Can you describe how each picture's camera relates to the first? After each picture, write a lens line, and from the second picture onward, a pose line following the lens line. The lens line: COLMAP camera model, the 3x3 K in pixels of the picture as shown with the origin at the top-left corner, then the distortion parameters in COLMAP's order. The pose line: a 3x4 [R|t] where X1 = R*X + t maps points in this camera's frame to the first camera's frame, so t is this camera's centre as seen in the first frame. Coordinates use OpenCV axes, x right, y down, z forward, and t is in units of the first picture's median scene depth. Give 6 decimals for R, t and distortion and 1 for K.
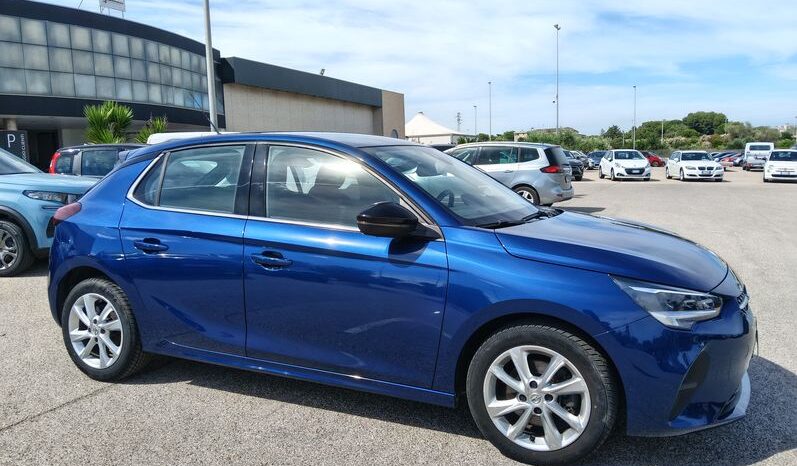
lens RADIAL K [[650.4, 0, 393.3], [0, 650.4, 249.9], [0, 0, 1]] dist [0.069459, -0.155622]
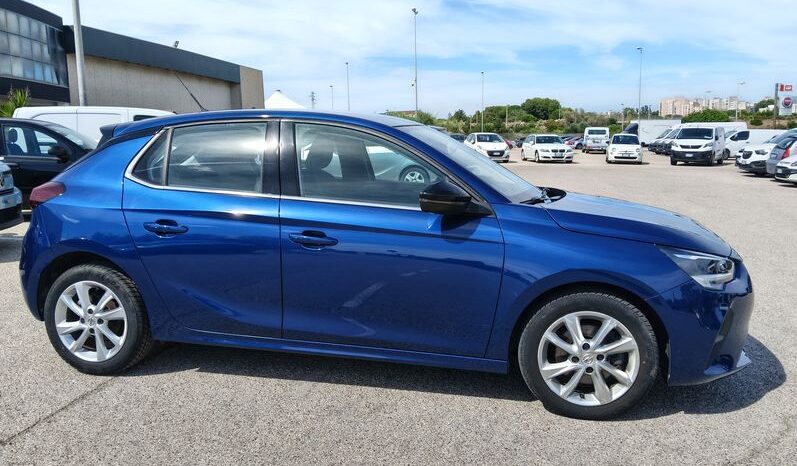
lens RADIAL K [[650.4, 0, 395.6], [0, 650.4, 250.9], [0, 0, 1]] dist [0.069459, -0.155622]
pose [[0.973795, -0.026573, 0.225869, -0.243078], [0.019636, 0.999266, 0.032902, 0.002220], [-0.226577, -0.027605, 0.973602, 0.005410]]
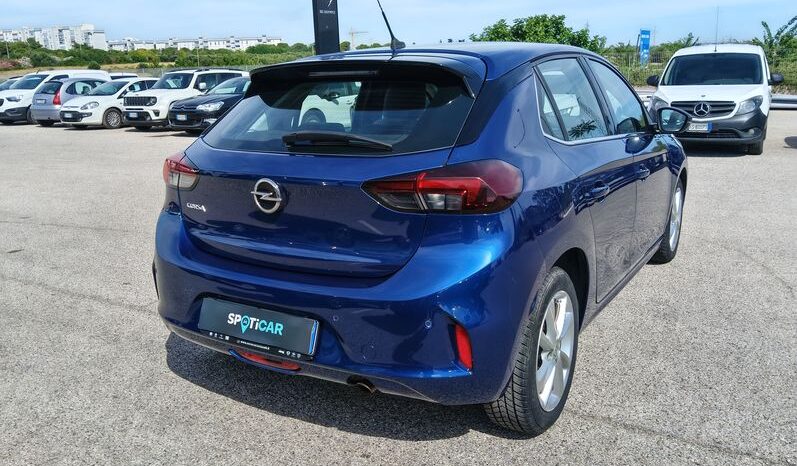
lens RADIAL K [[650.4, 0, 399.1], [0, 650.4, 239.3], [0, 0, 1]] dist [0.069459, -0.155622]
pose [[0.095317, -0.233030, 0.967787, -1.063480], [0.157213, 0.963536, 0.216523, -0.141899], [-0.982954, 0.131511, 0.128477, 1.058497]]
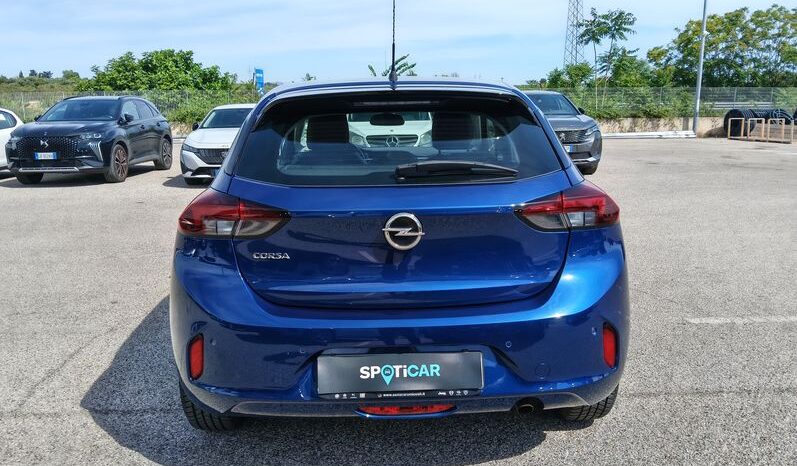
lens RADIAL K [[650.4, 0, 398.8], [0, 650.4, 243.6], [0, 0, 1]] dist [0.069459, -0.155622]
pose [[-0.467100, -0.167225, 0.868247, -0.973491], [0.139097, 0.955829, 0.258925, -0.202877], [-0.873195, 0.241715, -0.423207, 1.479367]]
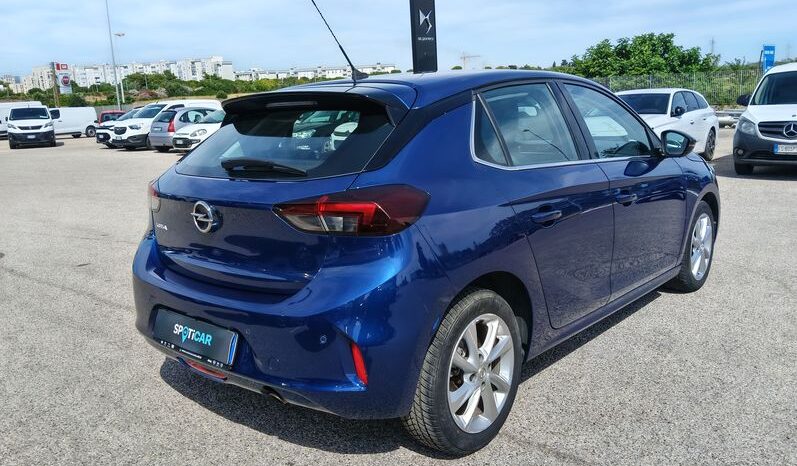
lens RADIAL K [[650.4, 0, 398.8], [0, 650.4, 241.5], [0, 0, 1]] dist [0.069459, -0.155622]
pose [[0.261920, -0.199671, 0.944208, -1.059421], [0.170495, 0.972548, 0.158370, -0.116939], [-0.949910, 0.119502, 0.288773, 0.881258]]
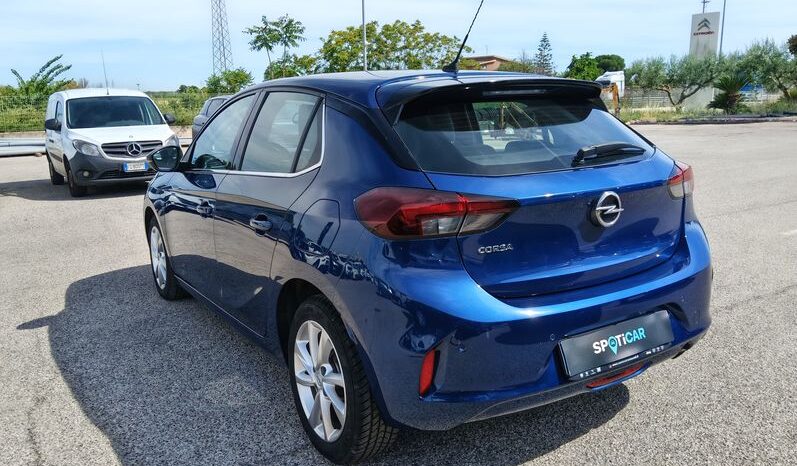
lens RADIAL K [[650.4, 0, 396.8], [0, 650.4, 240.9], [0, 0, 1]] dist [0.069459, -0.155622]
pose [[-0.847575, -0.074654, 0.525398, -0.650507], [0.109721, 0.944010, 0.311138, -0.246062], [-0.519208, 0.321360, -0.791929, 1.809294]]
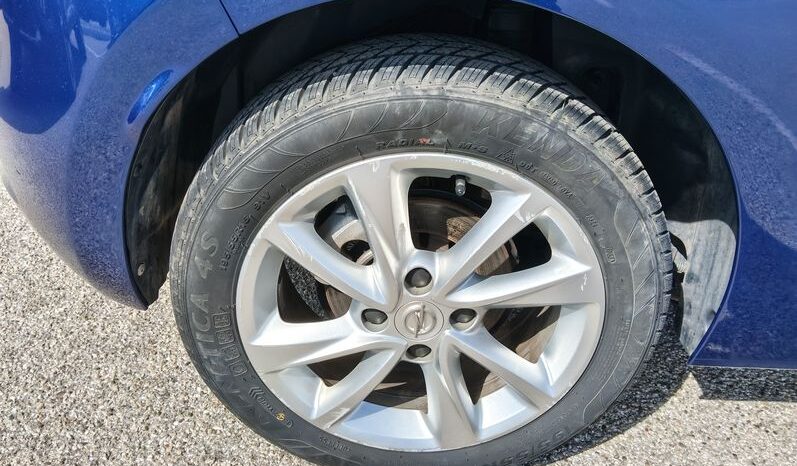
lens RADIAL K [[650.4, 0, 398.1], [0, 650.4, 236.4], [0, 0, 1]] dist [0.069459, -0.155622]
pose [[0.909372, -0.200756, 0.364335, -0.533526], [0.037286, 0.911650, 0.409272, 0.013126], [-0.414310, -0.358596, 0.836514, 0.840273]]
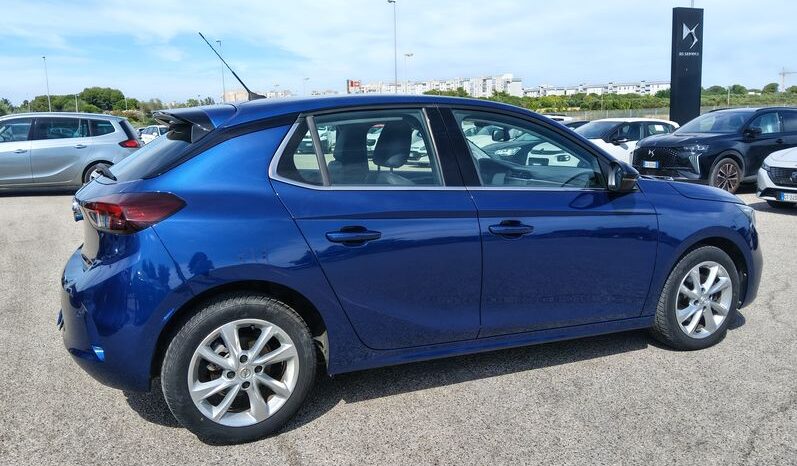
lens RADIAL K [[650.4, 0, 399.0], [0, 650.4, 244.7], [0, 0, 1]] dist [0.069459, -0.155622]
pose [[0.640931, -0.133590, 0.755884, -0.860345], [0.112483, 0.990455, 0.079670, -0.047898], [-0.759312, 0.033961, 0.649840, 0.421217]]
